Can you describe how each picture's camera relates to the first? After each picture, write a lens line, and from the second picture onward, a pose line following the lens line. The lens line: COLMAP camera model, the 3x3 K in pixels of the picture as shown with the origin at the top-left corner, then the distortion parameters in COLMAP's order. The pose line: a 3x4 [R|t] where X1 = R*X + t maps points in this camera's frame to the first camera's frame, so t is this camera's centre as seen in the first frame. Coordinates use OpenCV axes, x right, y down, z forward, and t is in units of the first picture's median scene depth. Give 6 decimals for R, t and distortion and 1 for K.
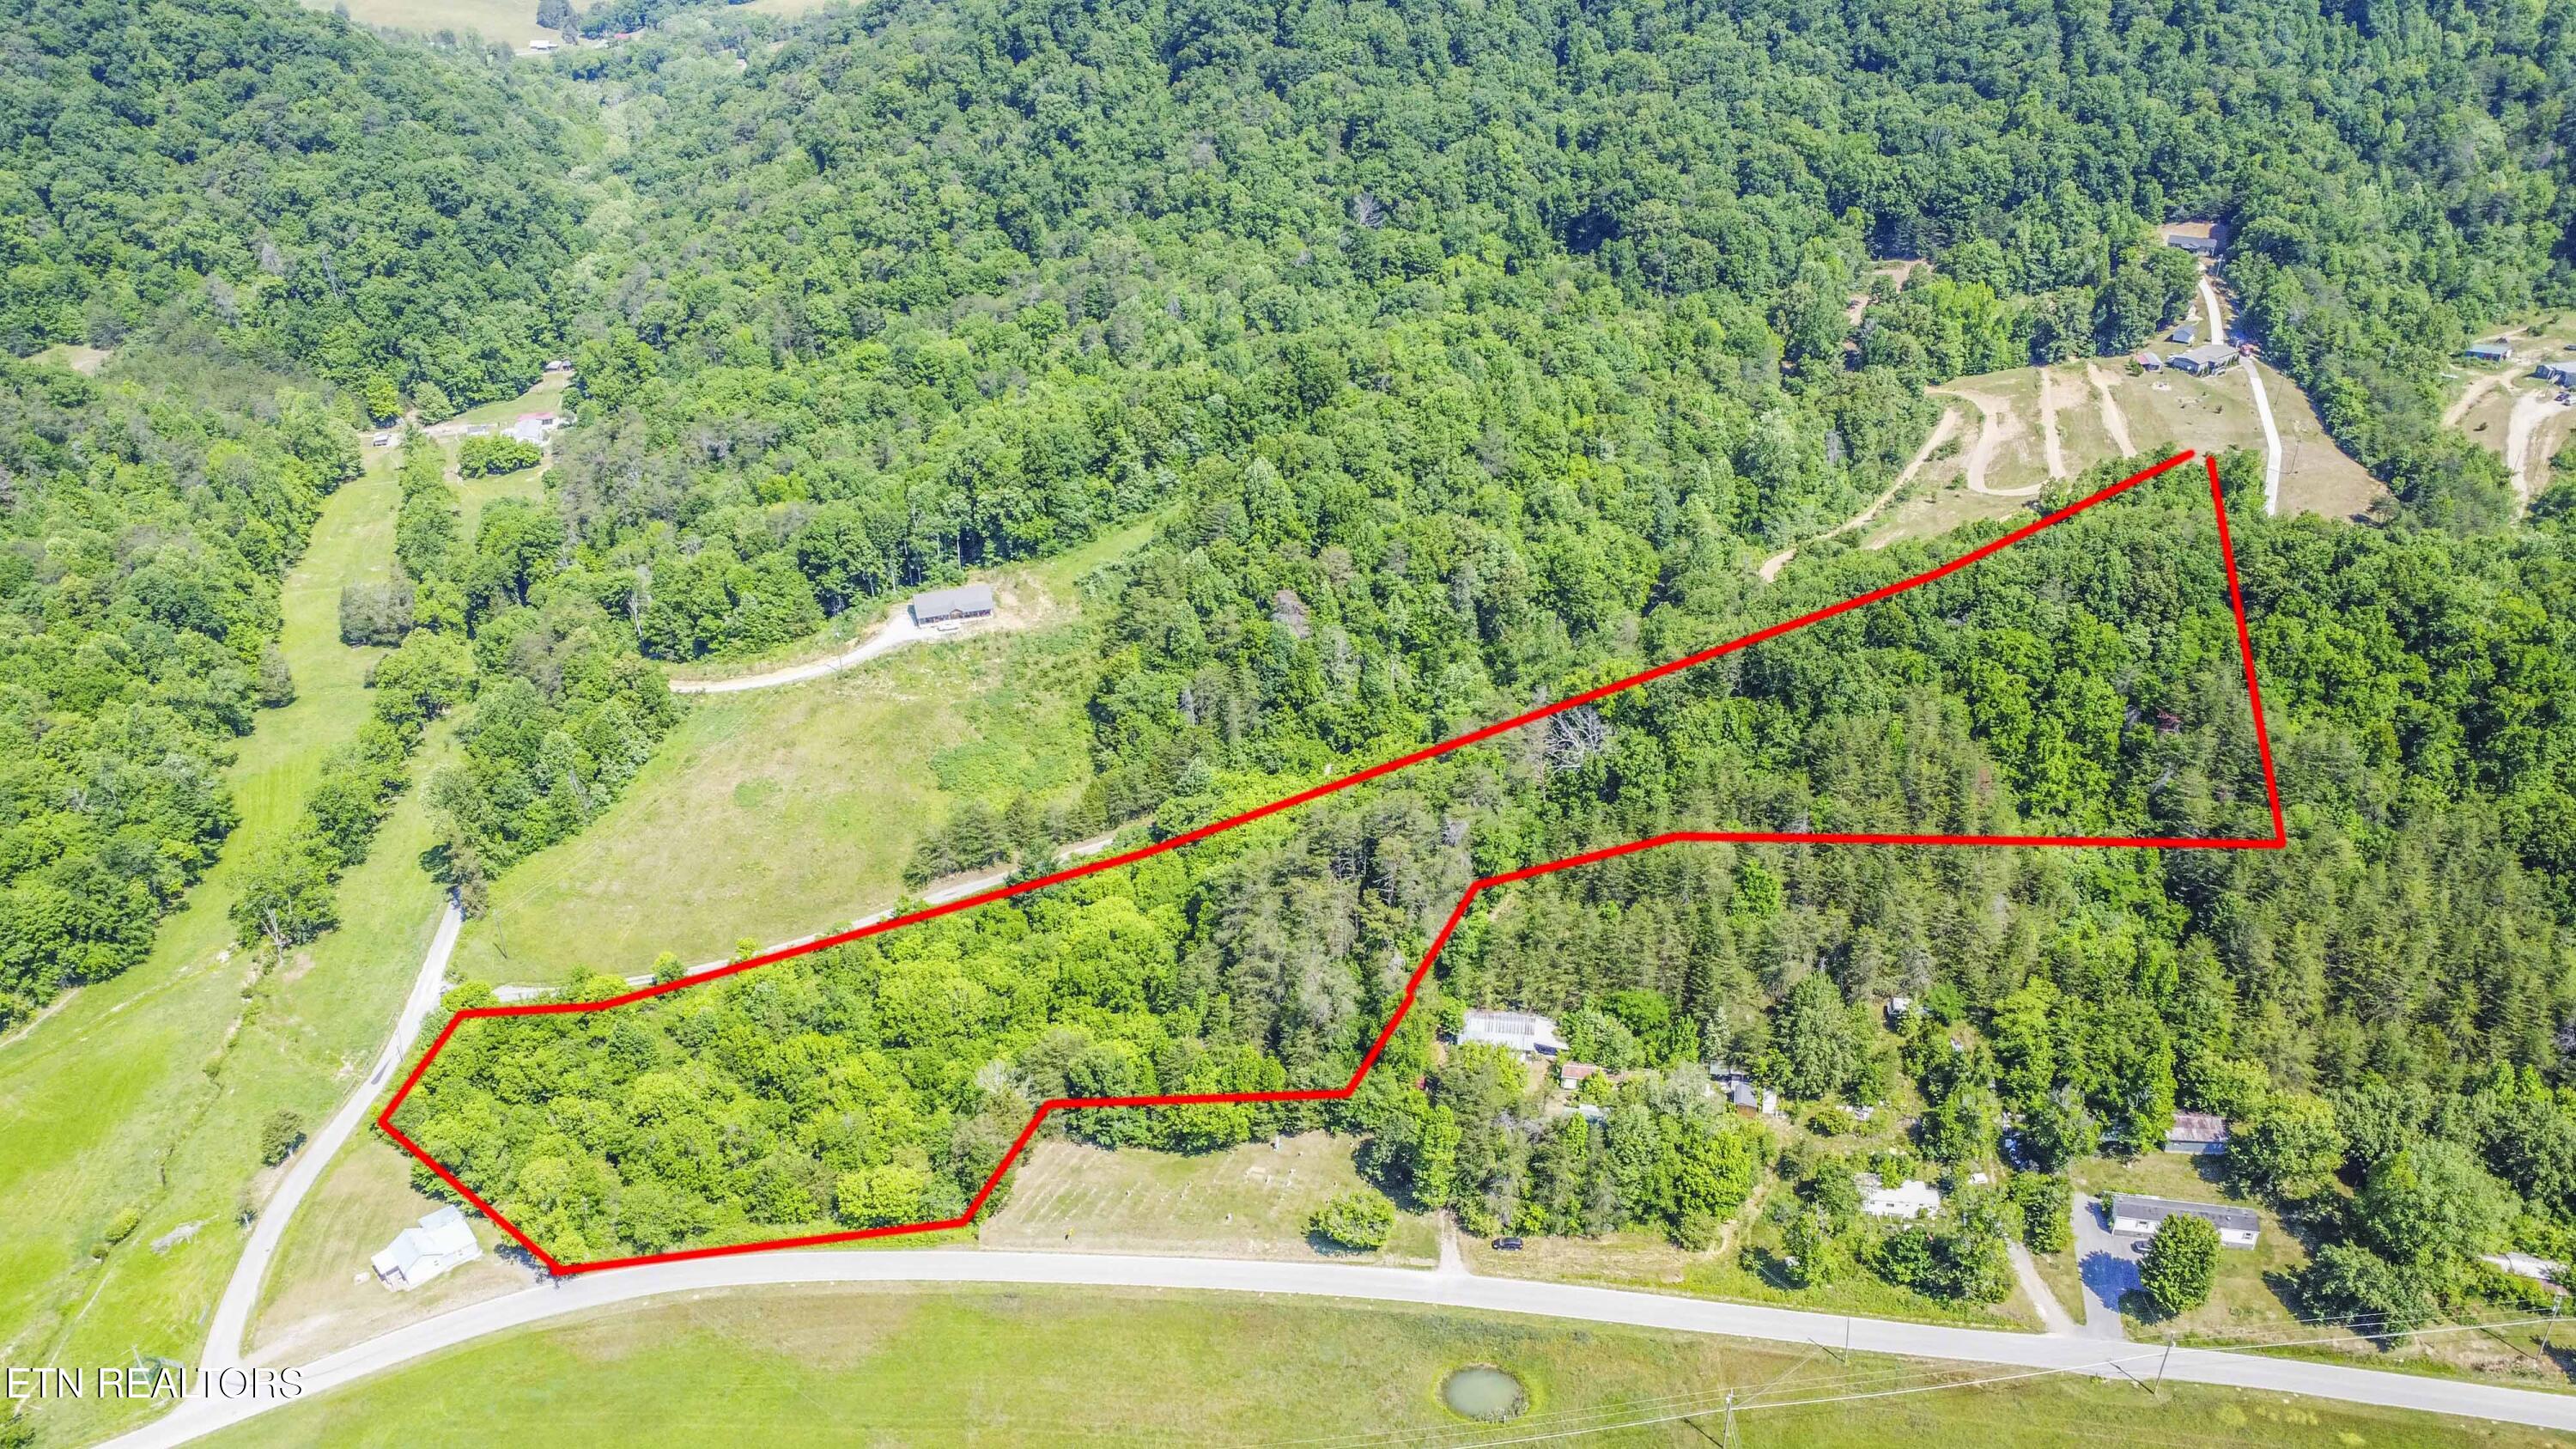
lens RADIAL K [[1897.3, 0, 1283.6], [0, 1897.3, 735.2], [0, 0, 1]] dist [-0.110490, 0.175666]
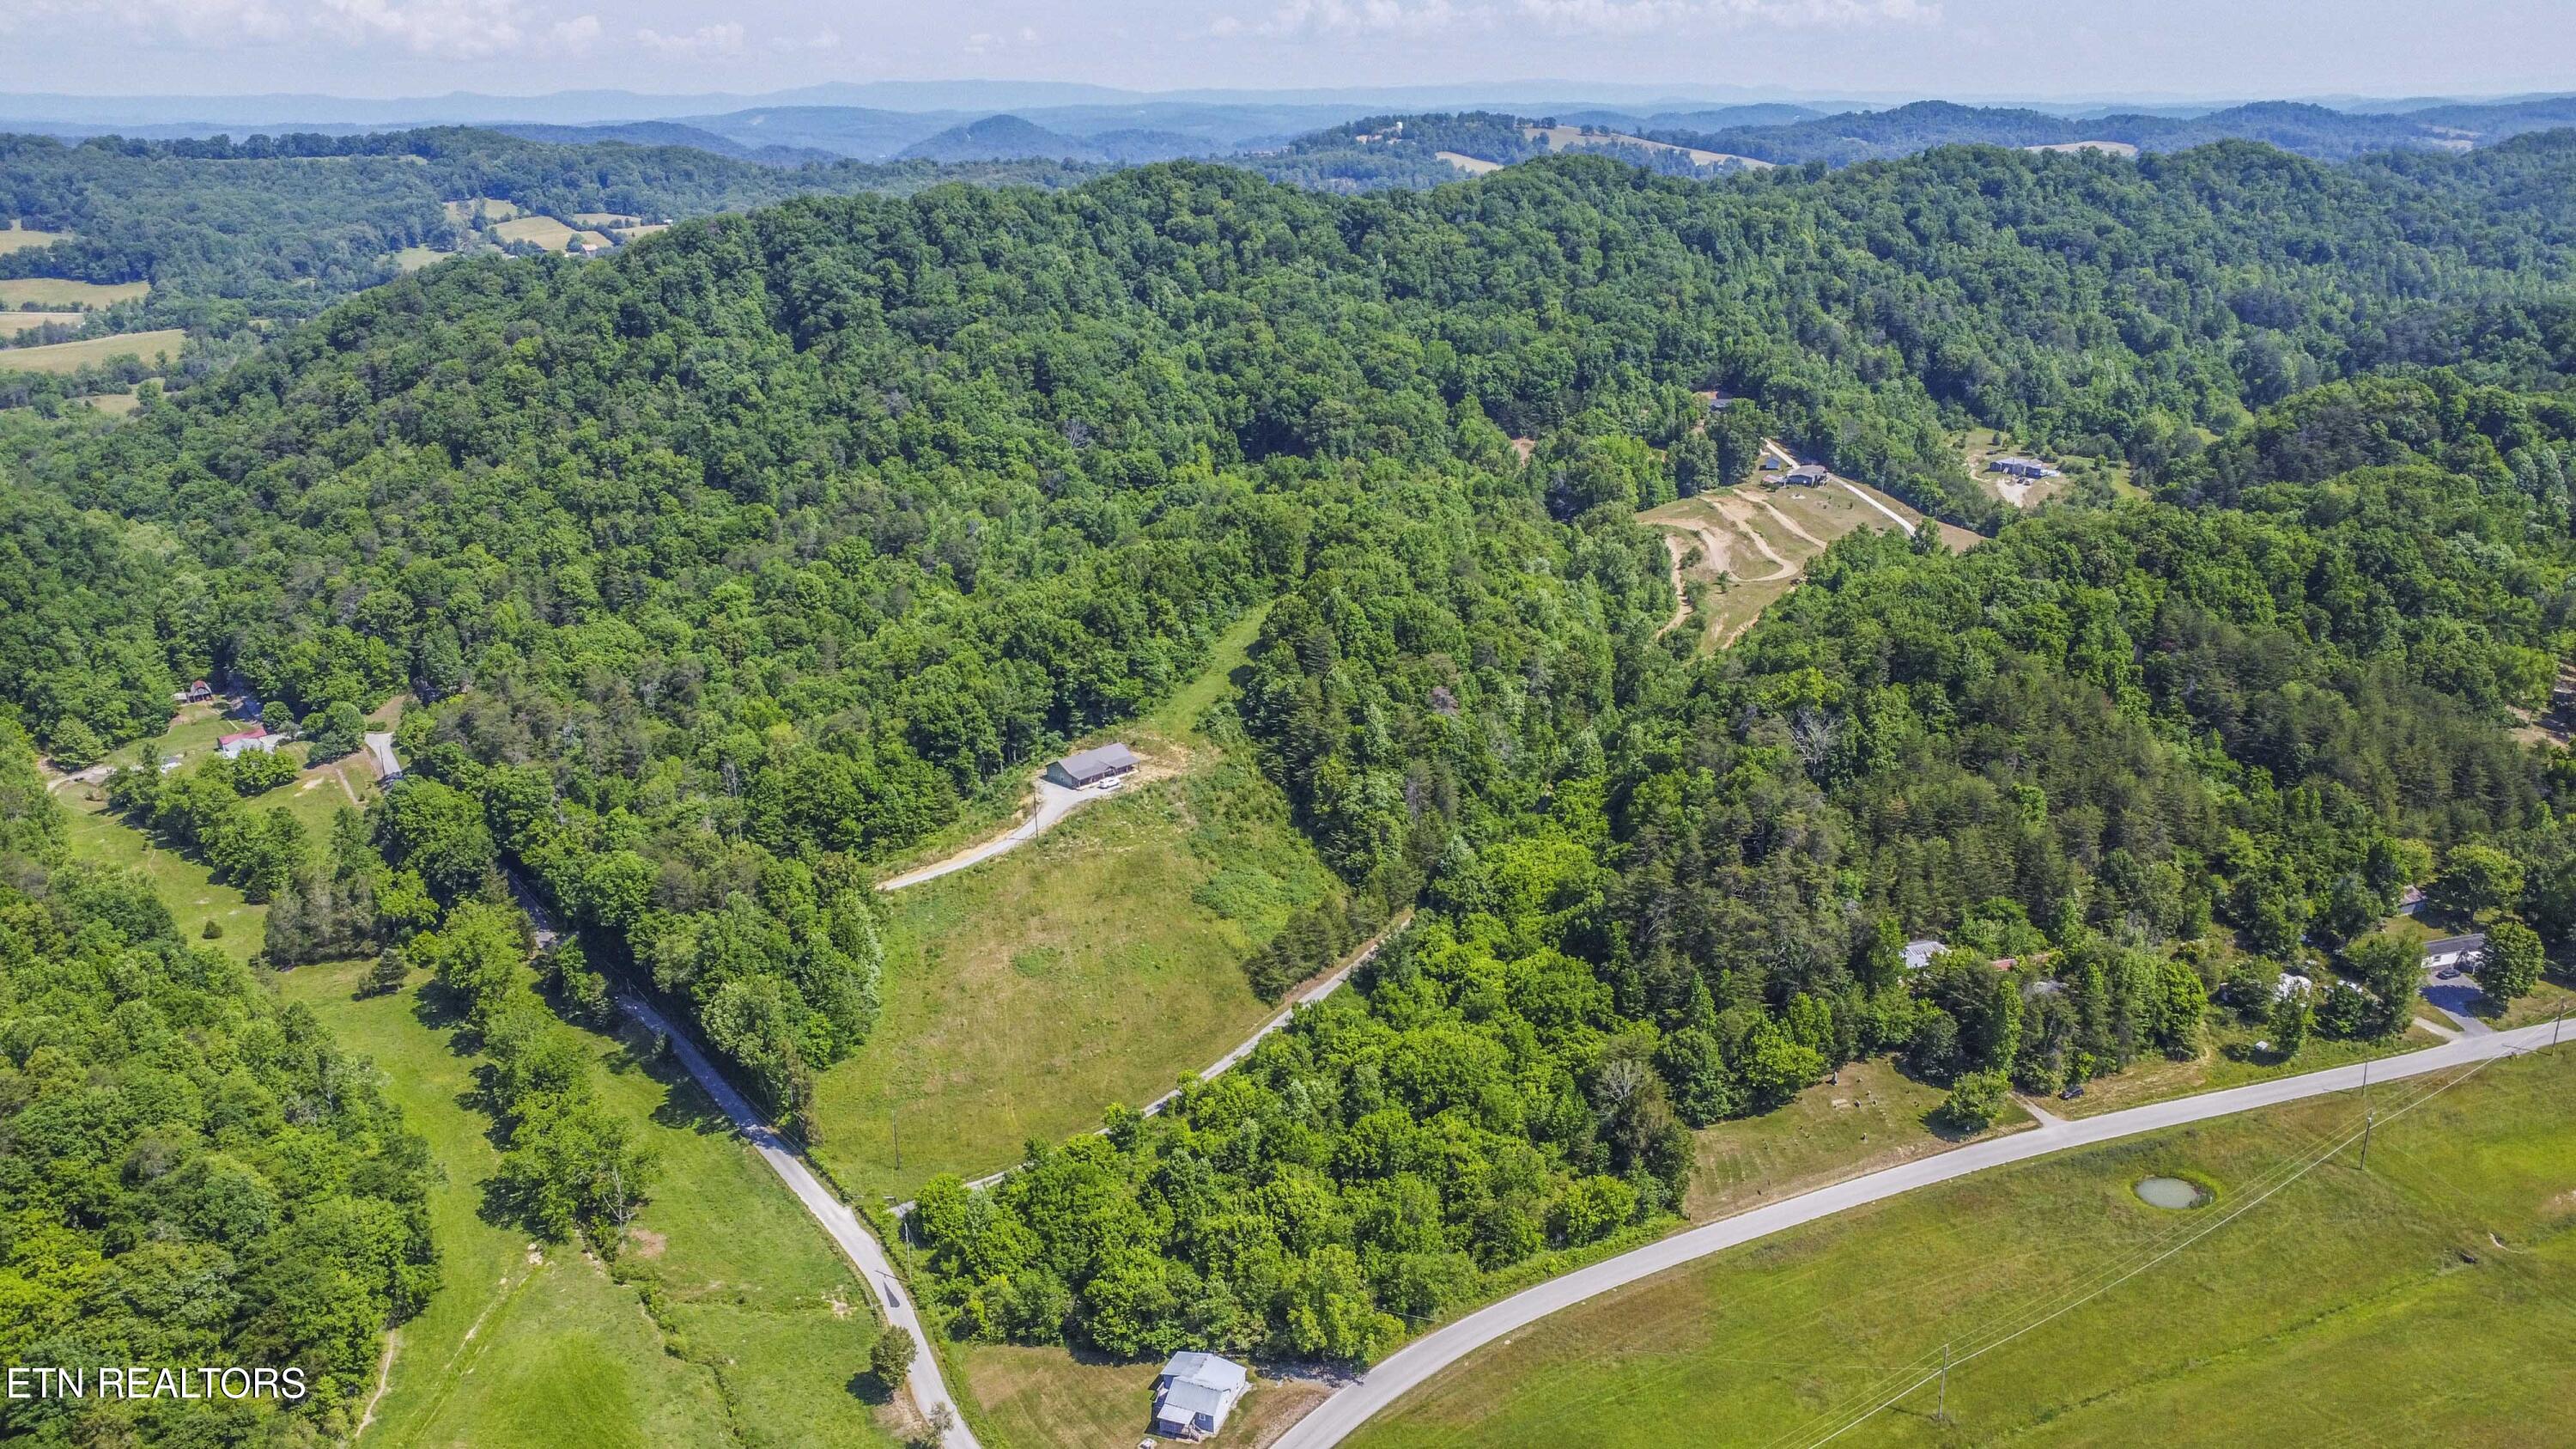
lens RADIAL K [[1921.8, 0, 1294.1], [0, 1921.8, 717.8], [0, 0, 1]] dist [-0.193844, 0.375962]
pose [[0.891583, -0.145928, 0.428702, -0.498937], [0.223691, 0.965022, -0.136729, 0.064996], [-0.393754, 0.217802, 0.893040, 0.072480]]
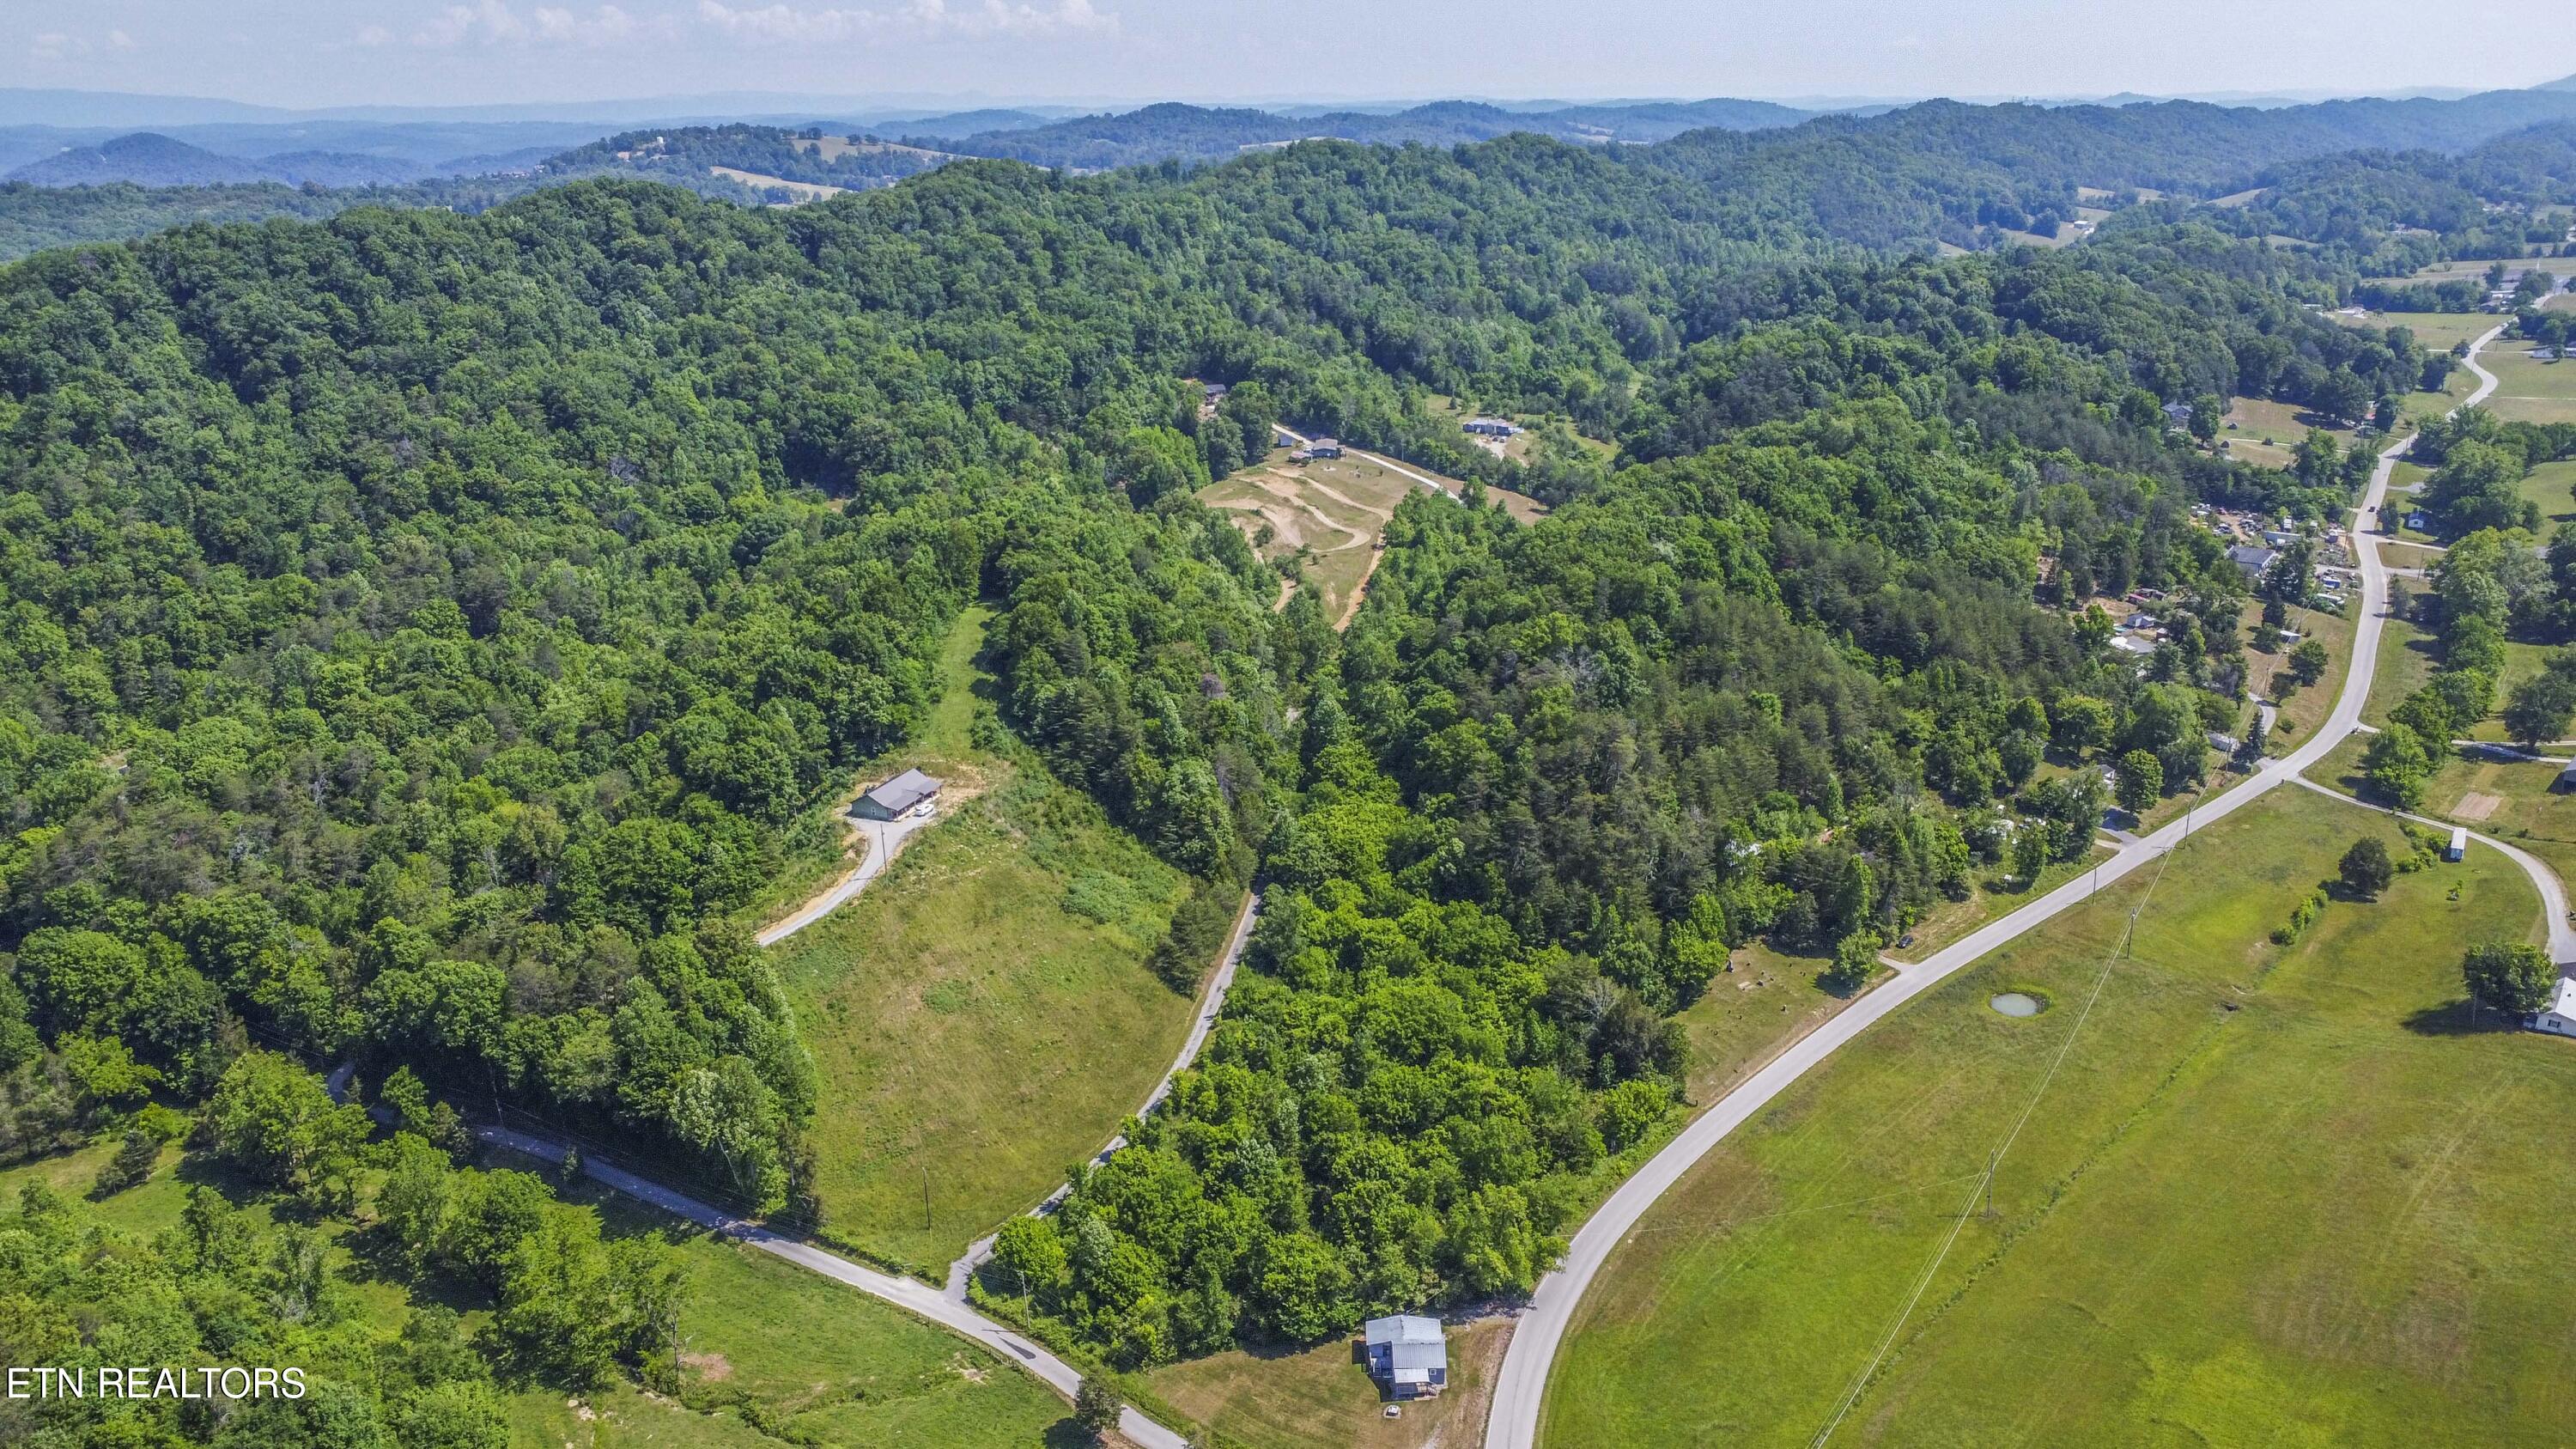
lens RADIAL K [[1901.8, 0, 1288.0], [0, 1901.8, 724.5], [0, 0, 1]] dist [-0.127190, 0.205702]
pose [[0.650452, -0.249705, 0.717328, -0.711483], [0.379489, 0.924931, -0.022137, -0.006861], [-0.657951, 0.286617, 0.696384, 0.204477]]
